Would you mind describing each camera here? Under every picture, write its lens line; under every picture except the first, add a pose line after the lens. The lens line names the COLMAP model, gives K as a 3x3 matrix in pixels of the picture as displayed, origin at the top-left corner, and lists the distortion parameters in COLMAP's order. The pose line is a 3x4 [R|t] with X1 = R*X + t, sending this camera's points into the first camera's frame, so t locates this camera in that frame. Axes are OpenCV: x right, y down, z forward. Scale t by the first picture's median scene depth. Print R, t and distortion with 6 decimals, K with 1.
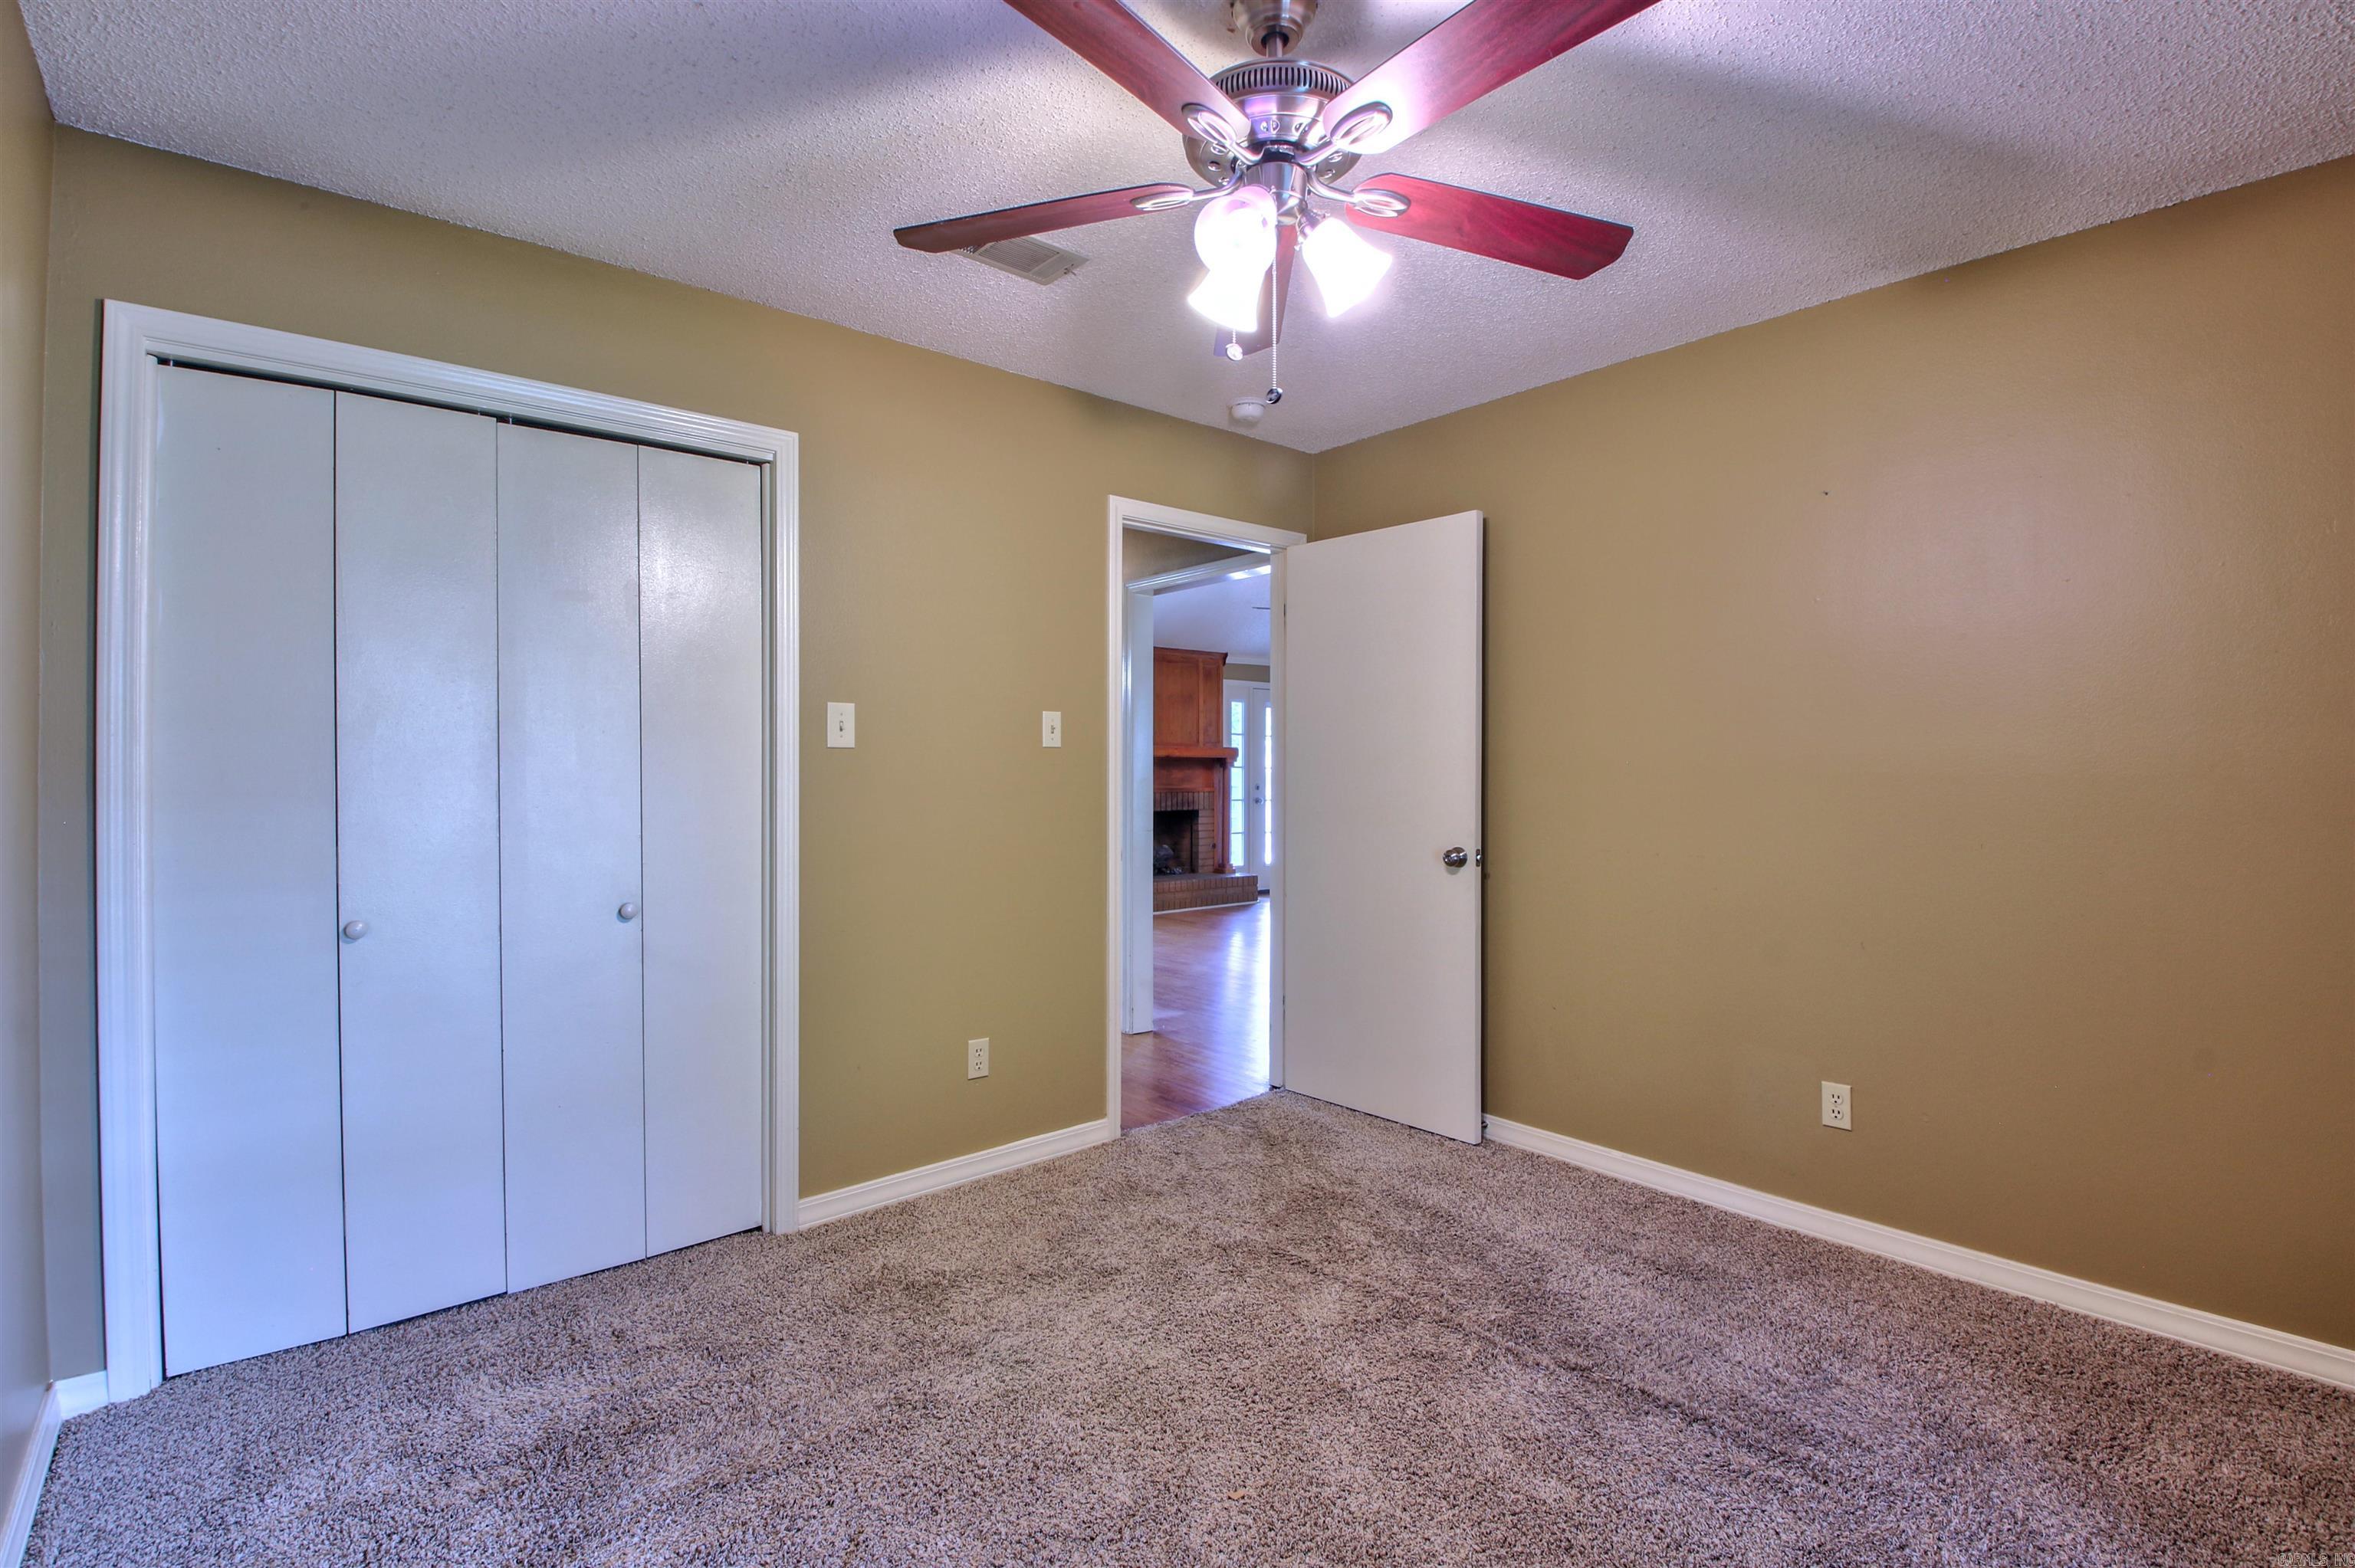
lens RADIAL K [[1085.4, 0, 1179.8], [0, 1085.4, 774.8], [0, 0, 1]] dist [0.016409, -0.030194]
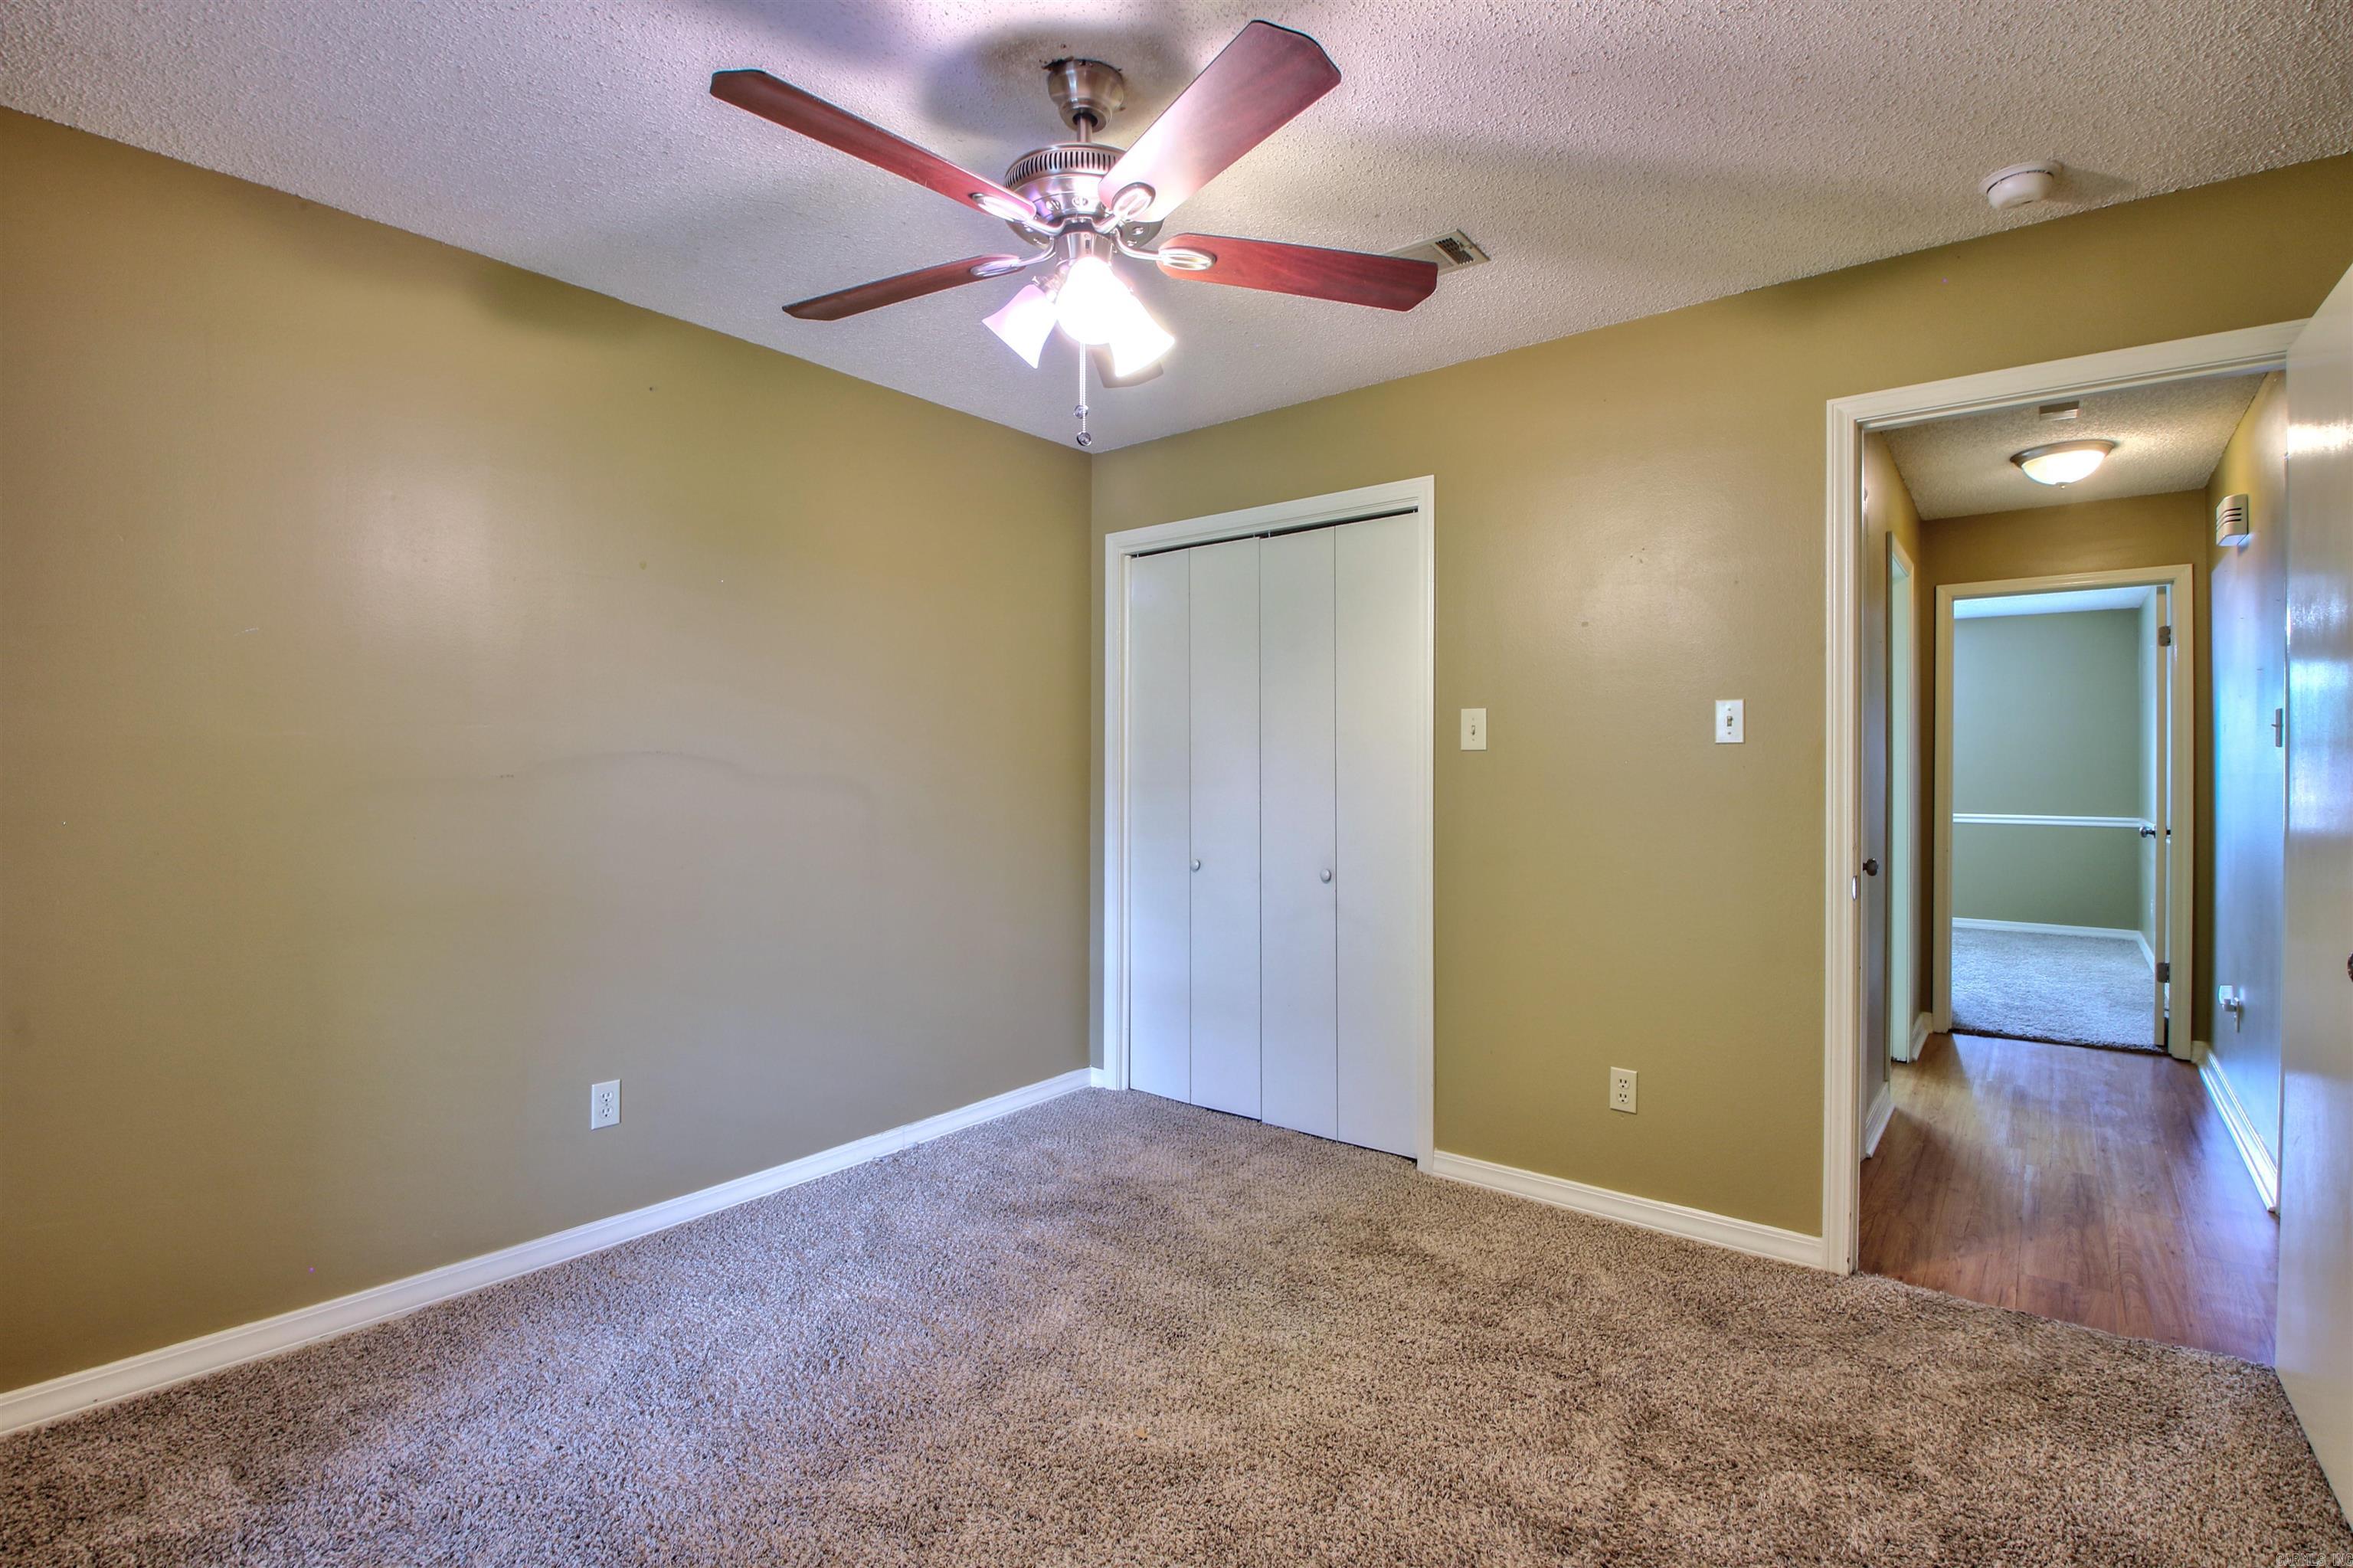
lens RADIAL K [[1084.7, 0, 1178.8], [0, 1084.7, 774.8], [0, 0, 1]] dist [0.016409, -0.030194]
pose [[0.184492, 0.006346, -0.982813, 0.724053], [-0.005310, 0.999971, 0.005460, -0.005086], [0.982820, 0.004212, 0.184521, 0.533803]]
